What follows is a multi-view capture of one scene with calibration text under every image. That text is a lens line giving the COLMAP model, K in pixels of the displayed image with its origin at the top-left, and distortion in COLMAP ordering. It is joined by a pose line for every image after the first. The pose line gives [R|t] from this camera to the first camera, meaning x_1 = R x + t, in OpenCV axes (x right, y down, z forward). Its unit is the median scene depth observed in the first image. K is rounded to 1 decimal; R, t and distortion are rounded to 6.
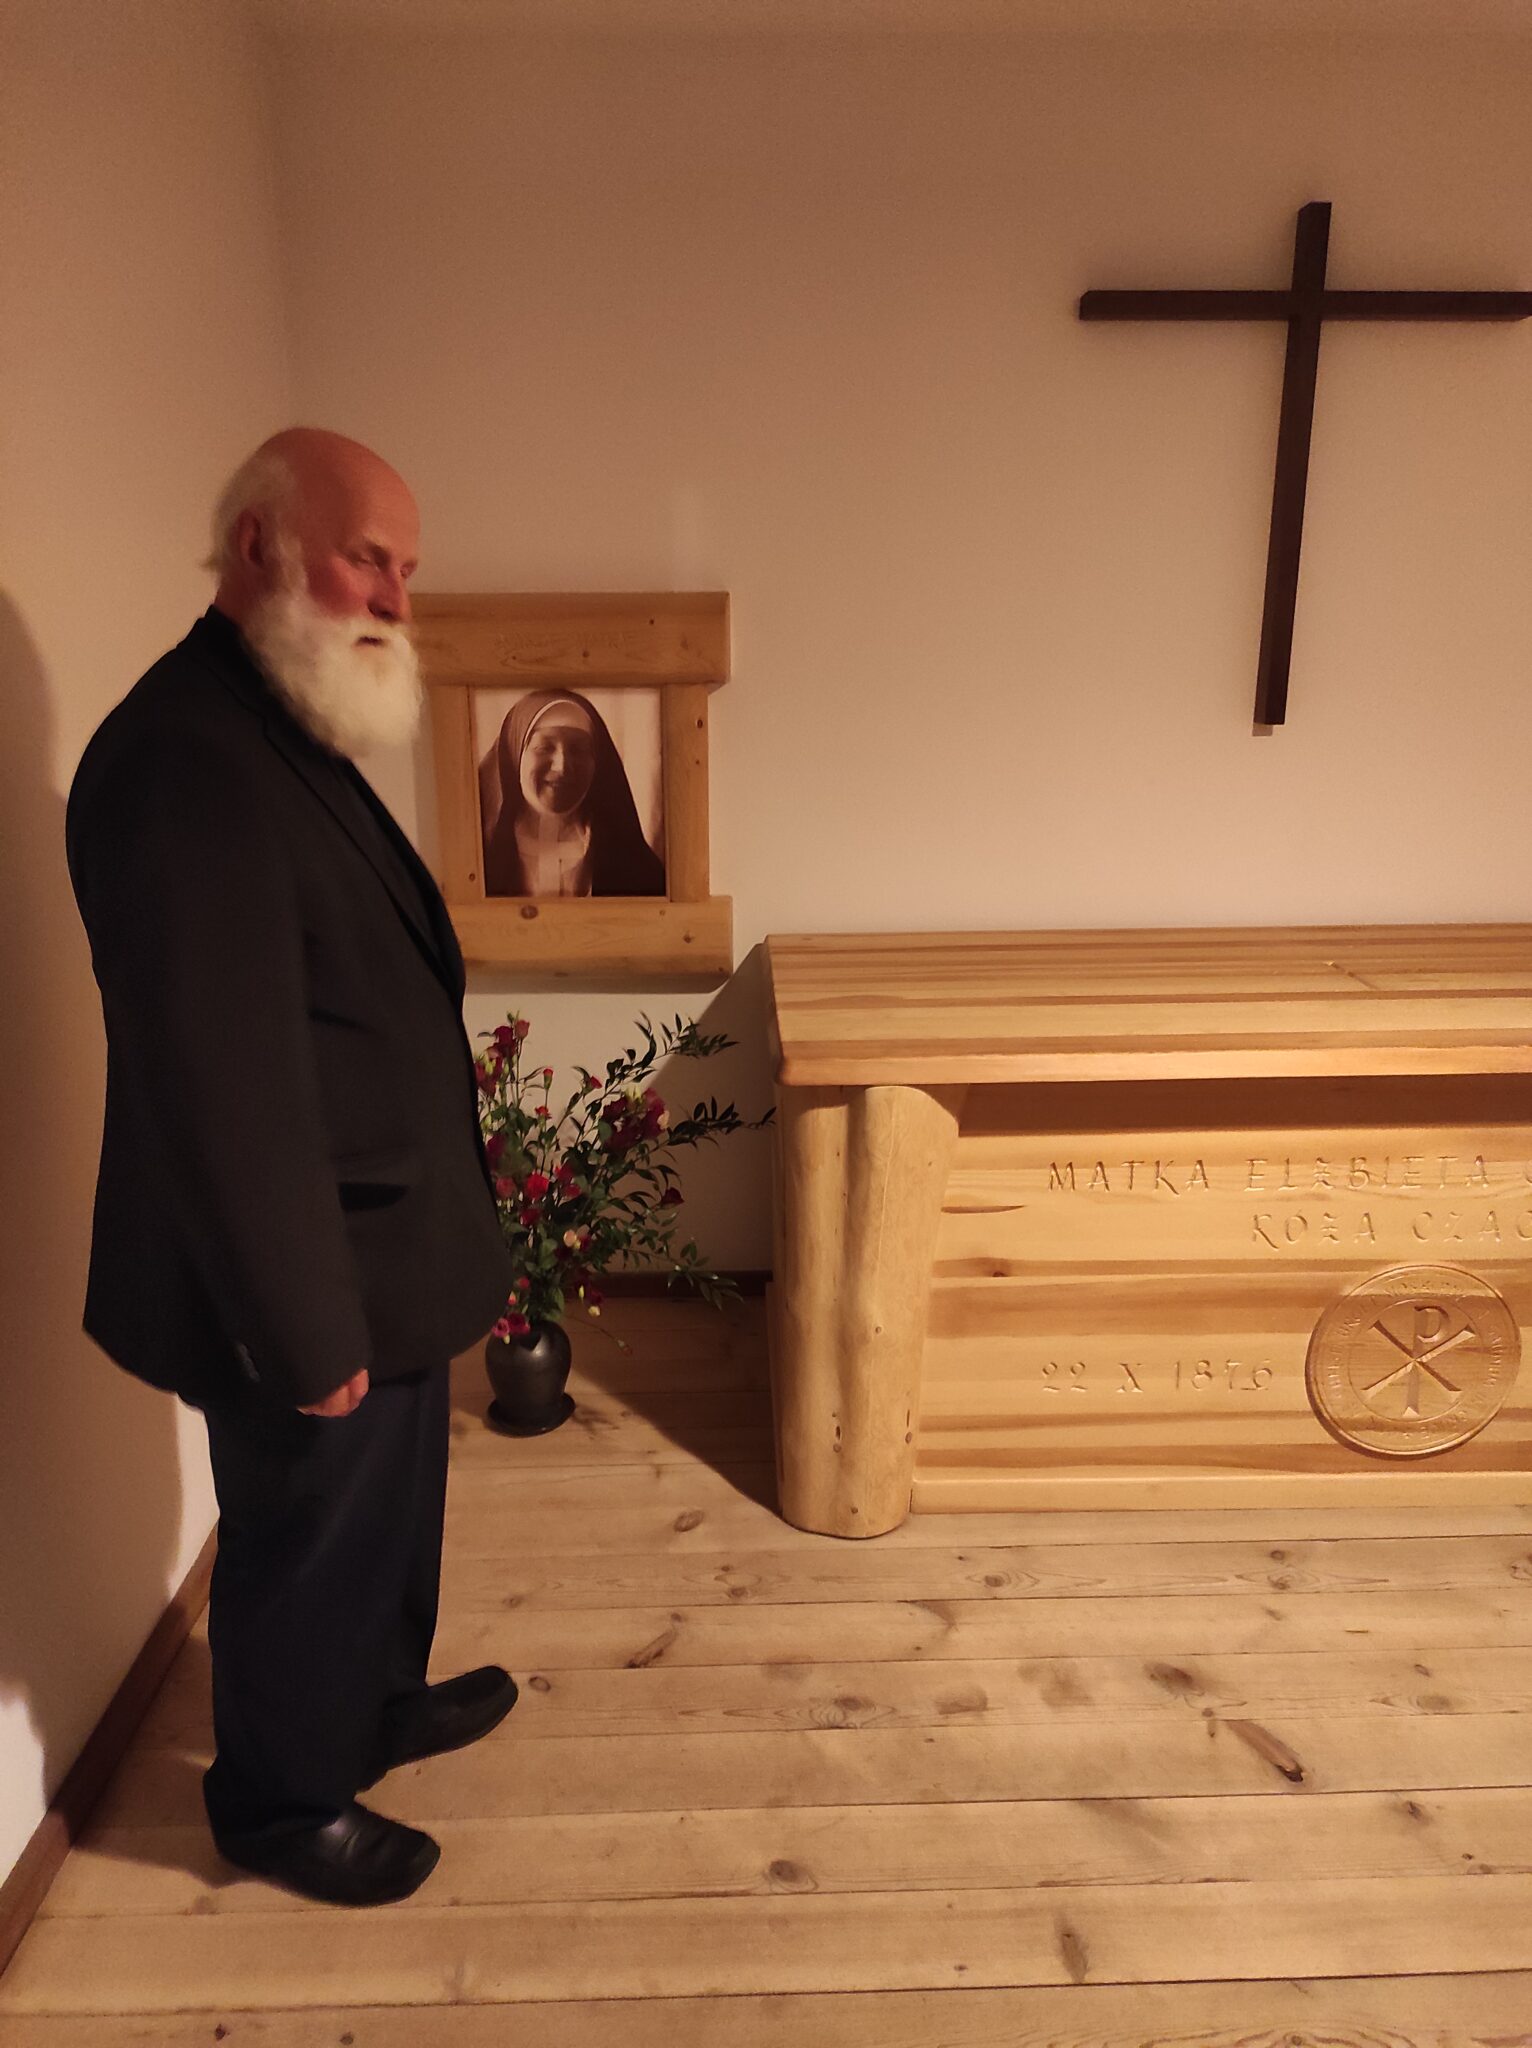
lens RADIAL K [[1498.6, 0, 766.0], [0, 1498.6, 1024.0], [0, 0, 1]] dist [0.060901, -0.057216]
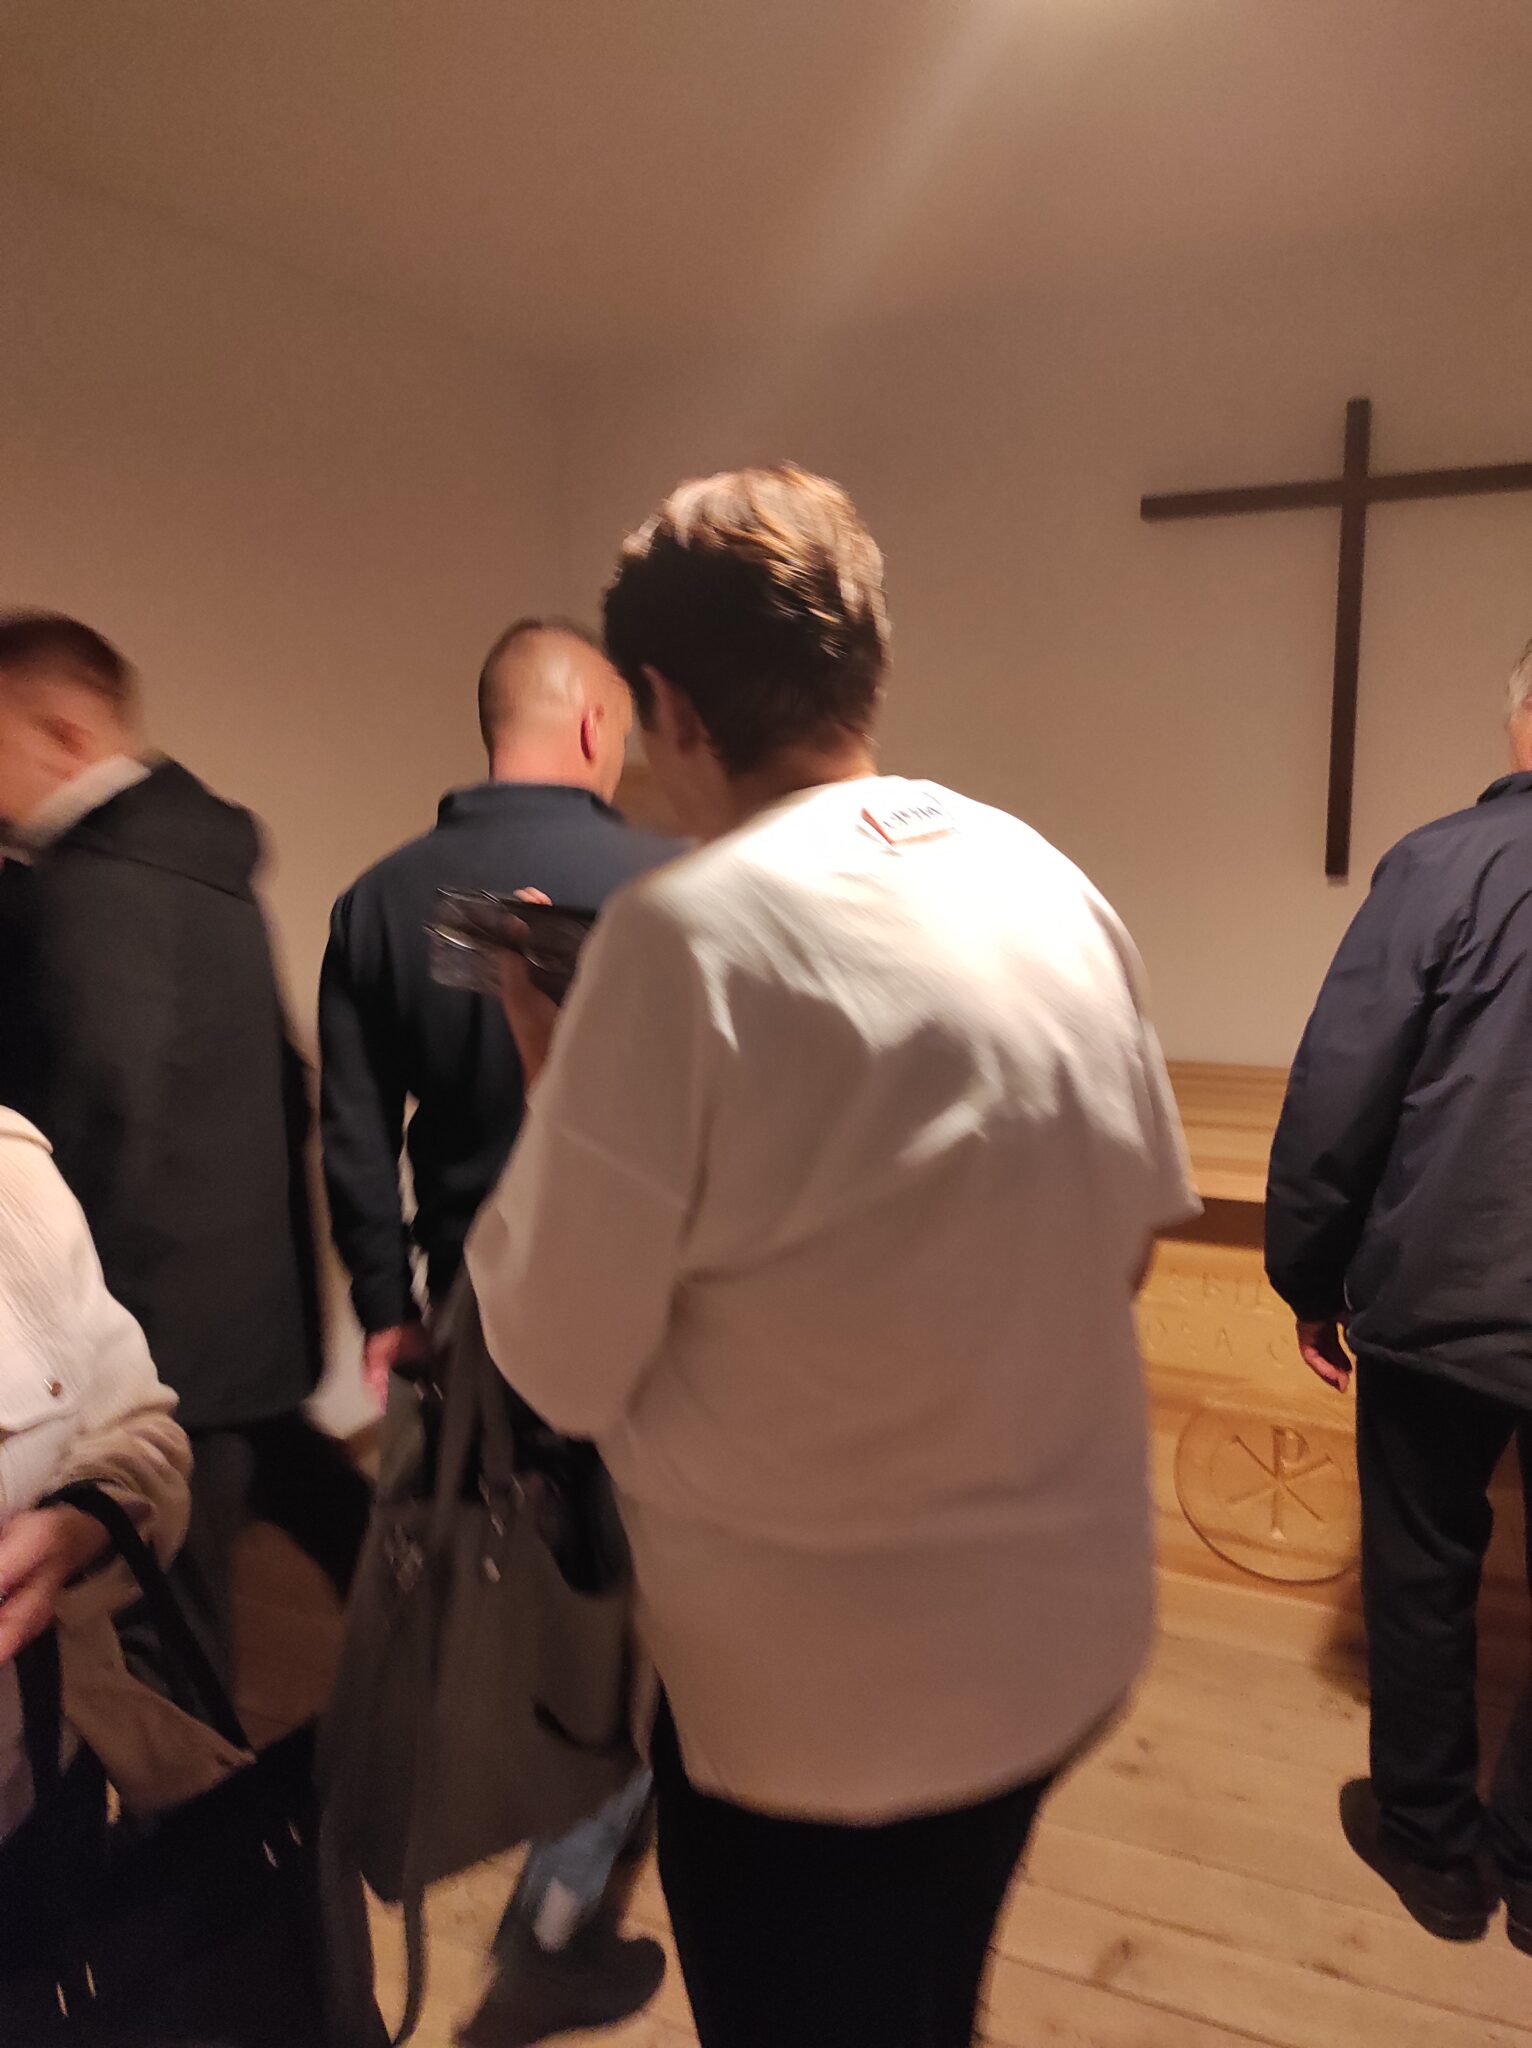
lens RADIAL K [[1498.6, 0, 766.0], [0, 1498.6, 1024.0], [0, 0, 1]] dist [0.060901, -0.057216]
pose [[0.894755, 0.071035, -0.440871, 0.551136], [-0.108384, 0.992292, -0.060085, 0.010274], [0.433204, 0.101545, 0.895557, -0.114270]]
